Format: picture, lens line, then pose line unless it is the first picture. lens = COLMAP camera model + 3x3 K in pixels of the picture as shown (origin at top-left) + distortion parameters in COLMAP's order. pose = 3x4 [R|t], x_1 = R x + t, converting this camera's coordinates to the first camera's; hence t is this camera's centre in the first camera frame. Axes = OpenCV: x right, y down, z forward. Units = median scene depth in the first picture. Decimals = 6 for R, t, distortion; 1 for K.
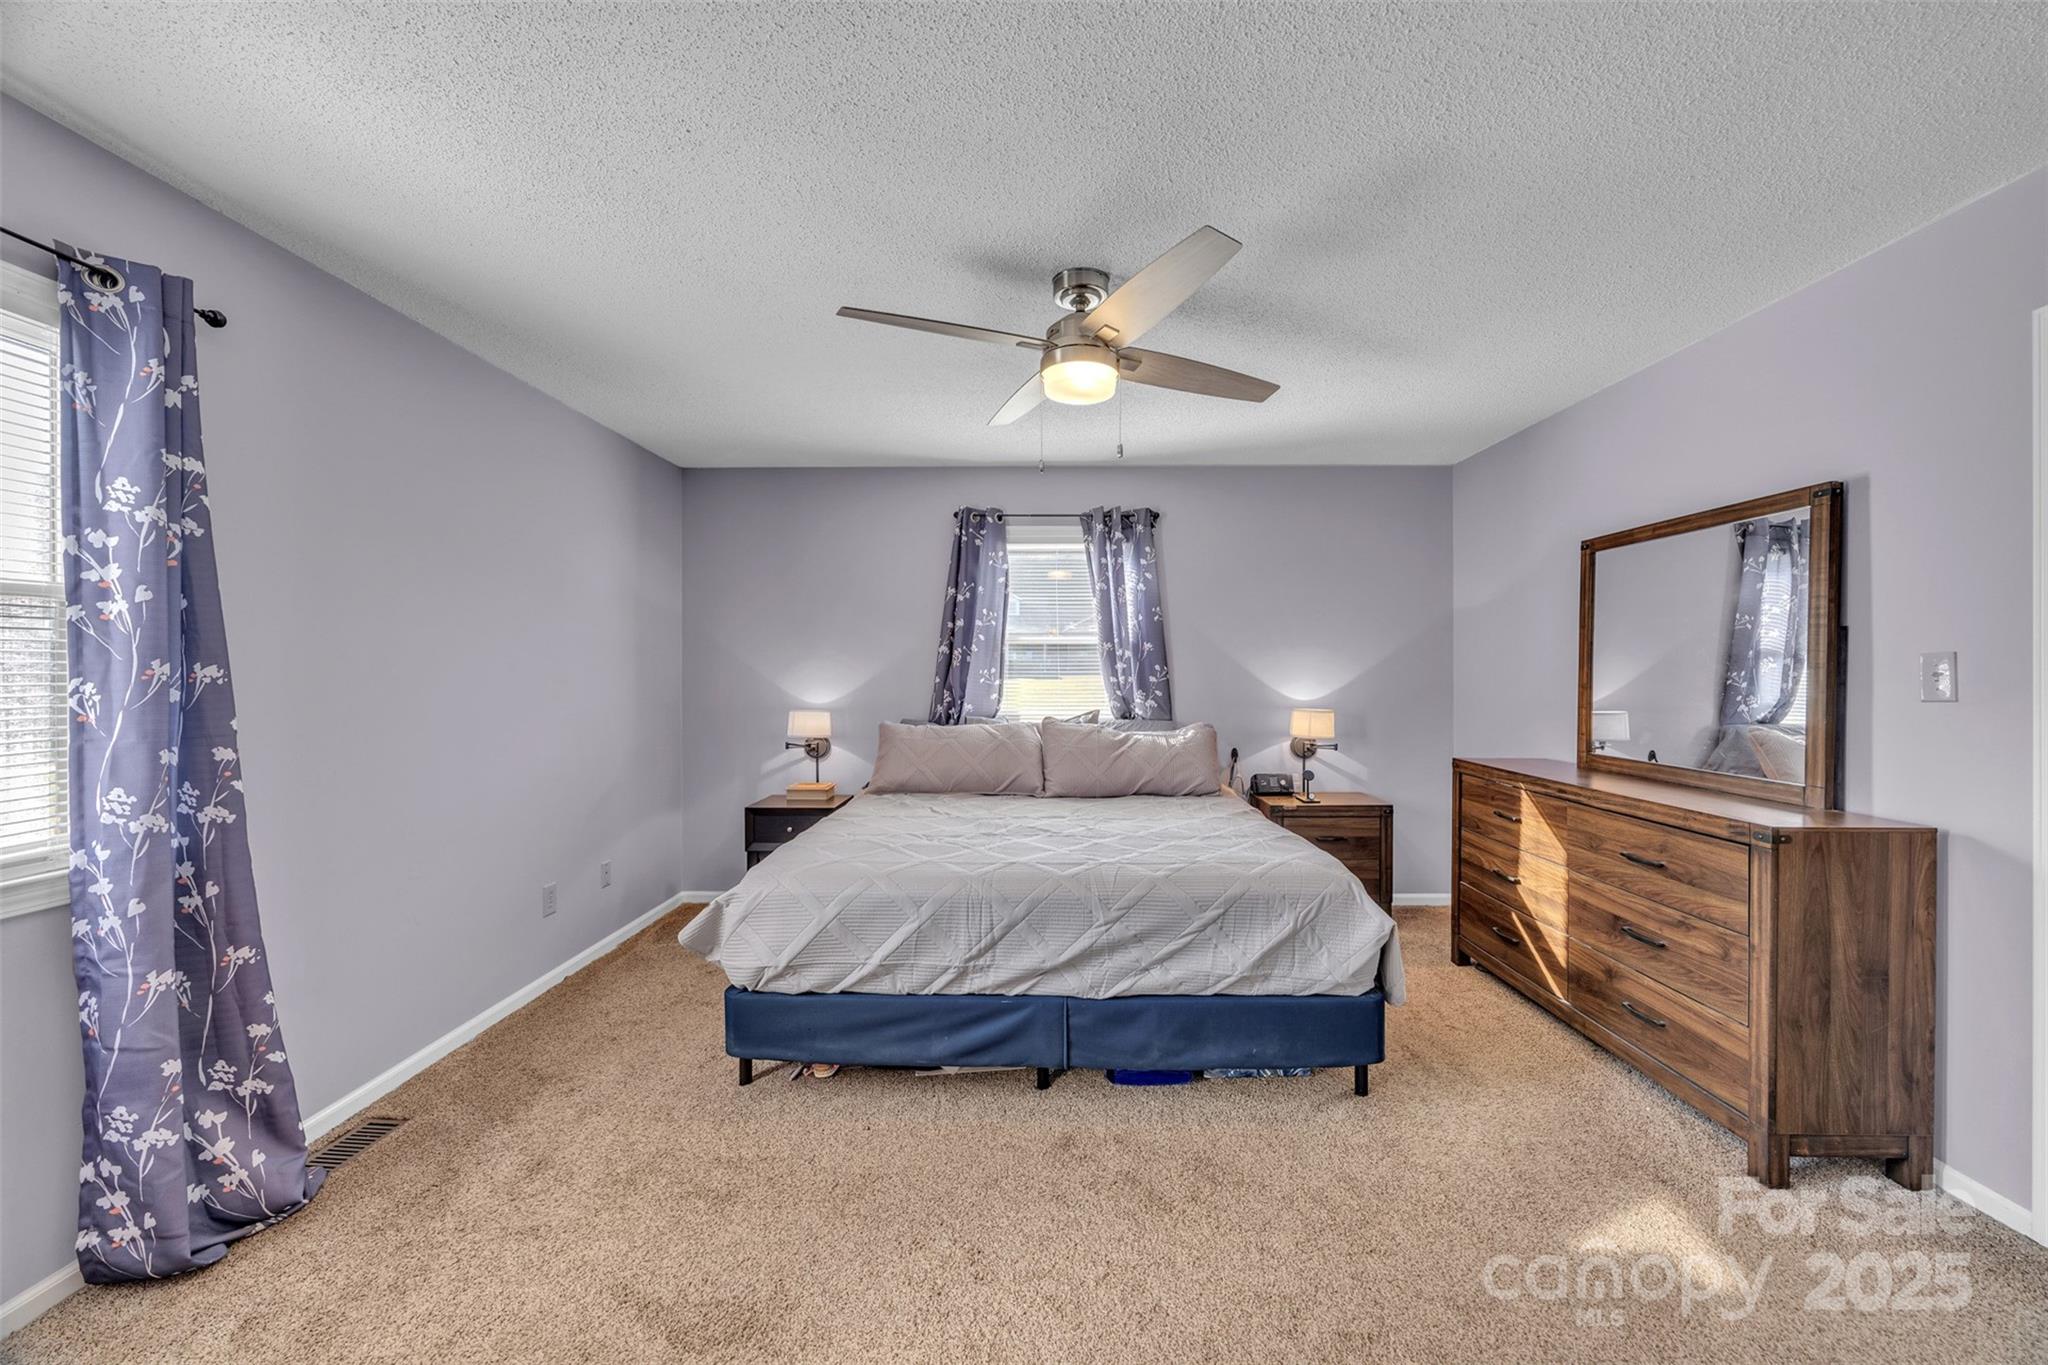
lens RADIAL K [[791.1, 0, 1036.4], [0, 791.1, 675.5], [0, 0, 1]] dist [-0.003554, 0.000145]
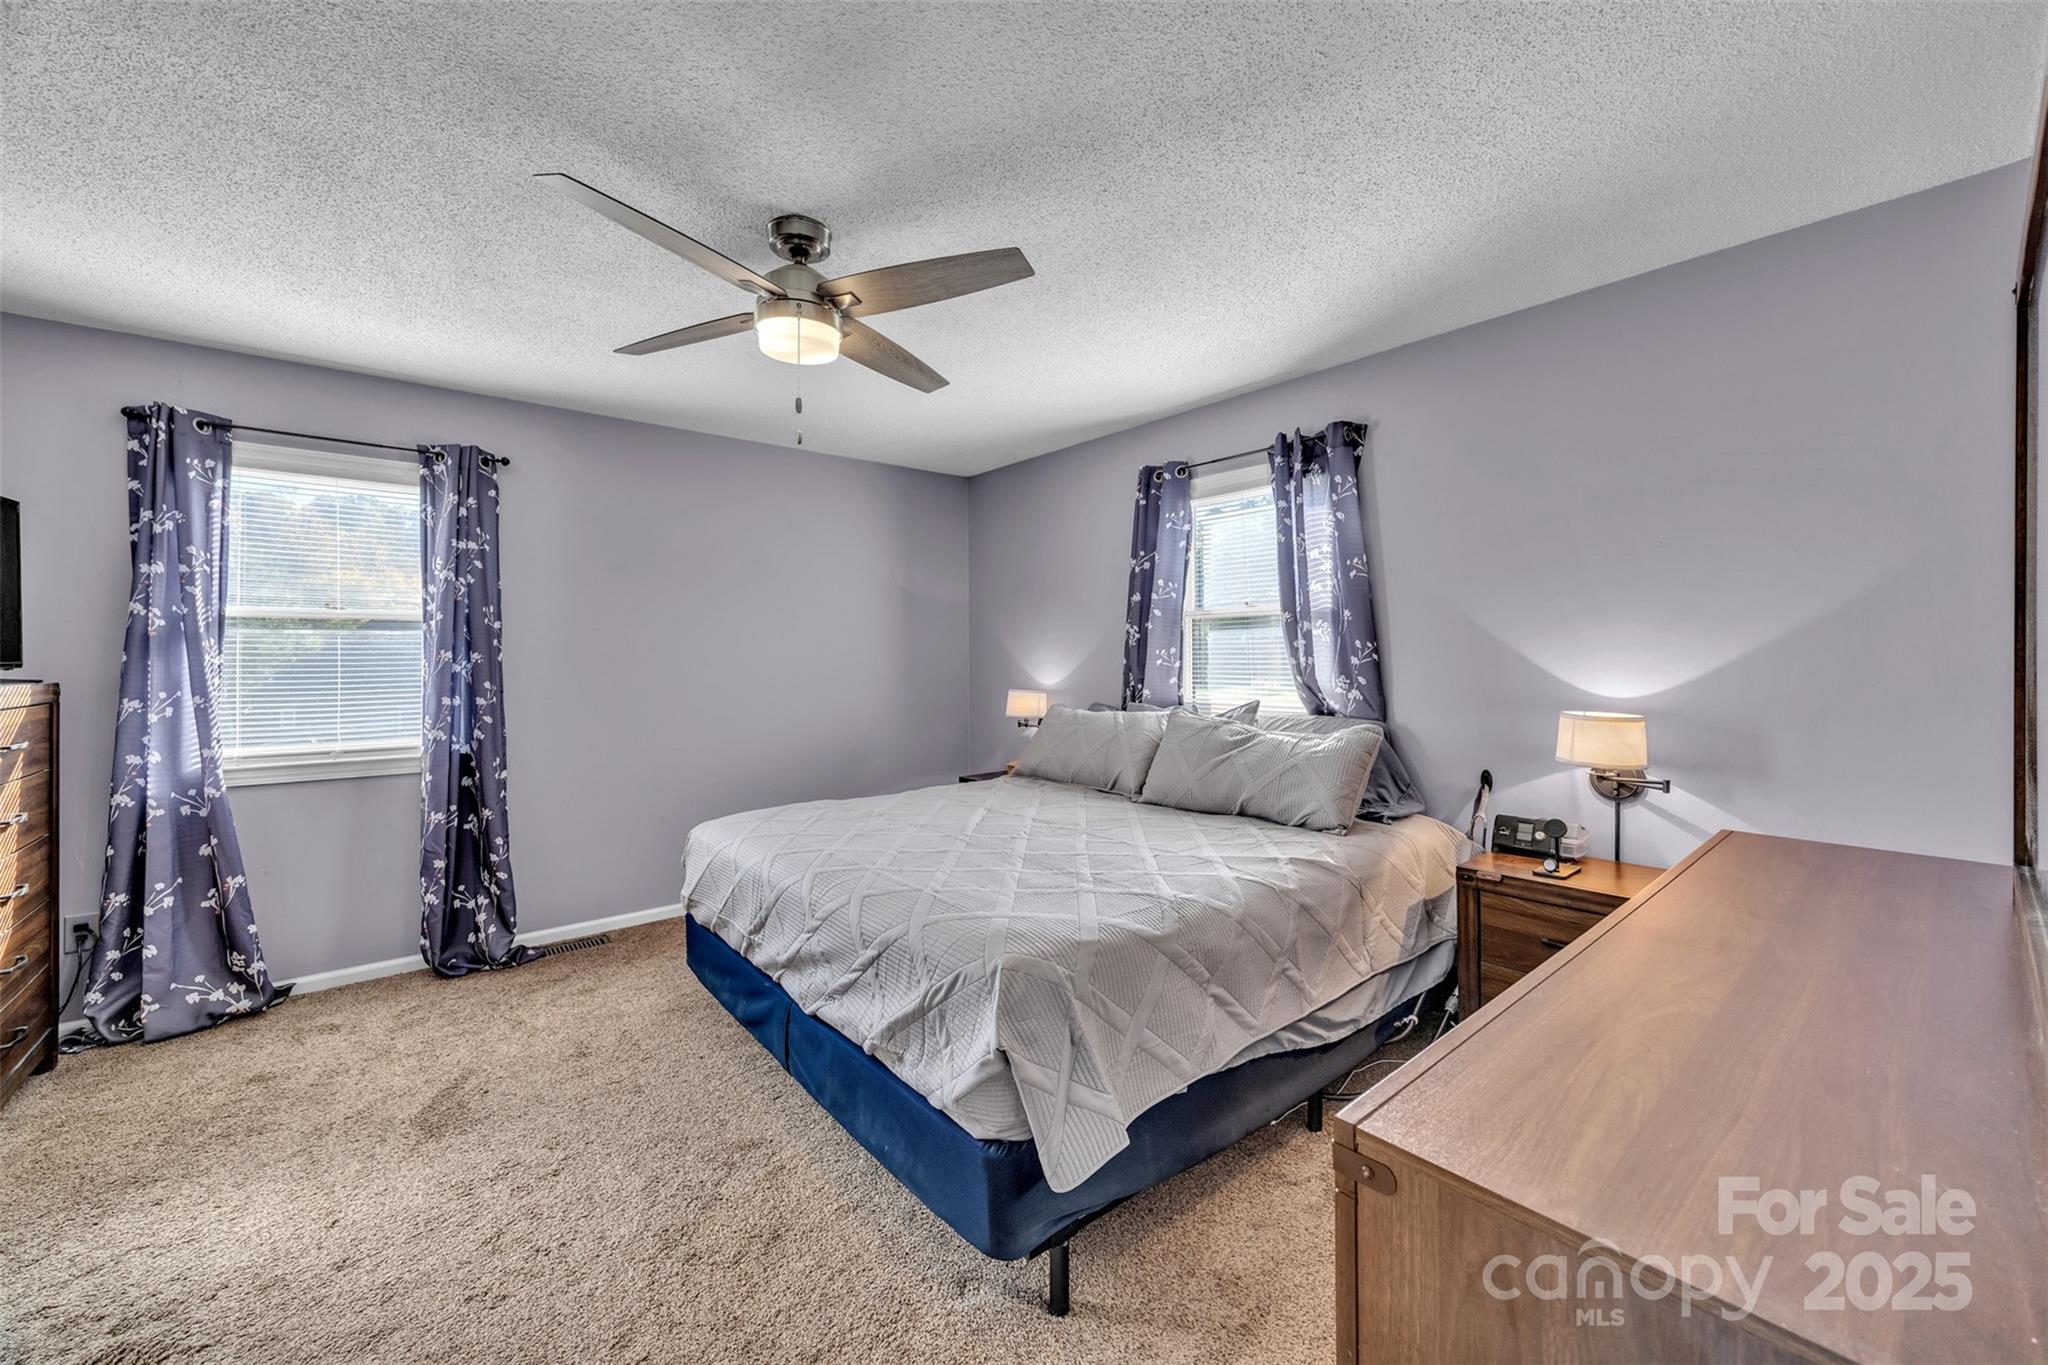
lens RADIAL K [[791.1, 0, 998.0], [0, 791.1, 652.1], [0, 0, 1]] dist [-0.003554, 0.000145]
pose [[0.652708, -0.007887, -0.757569, 0.479445], [0.002858, 0.999964, -0.007948, 0.001737], [0.757604, 0.003023, 0.652707, 0.301459]]
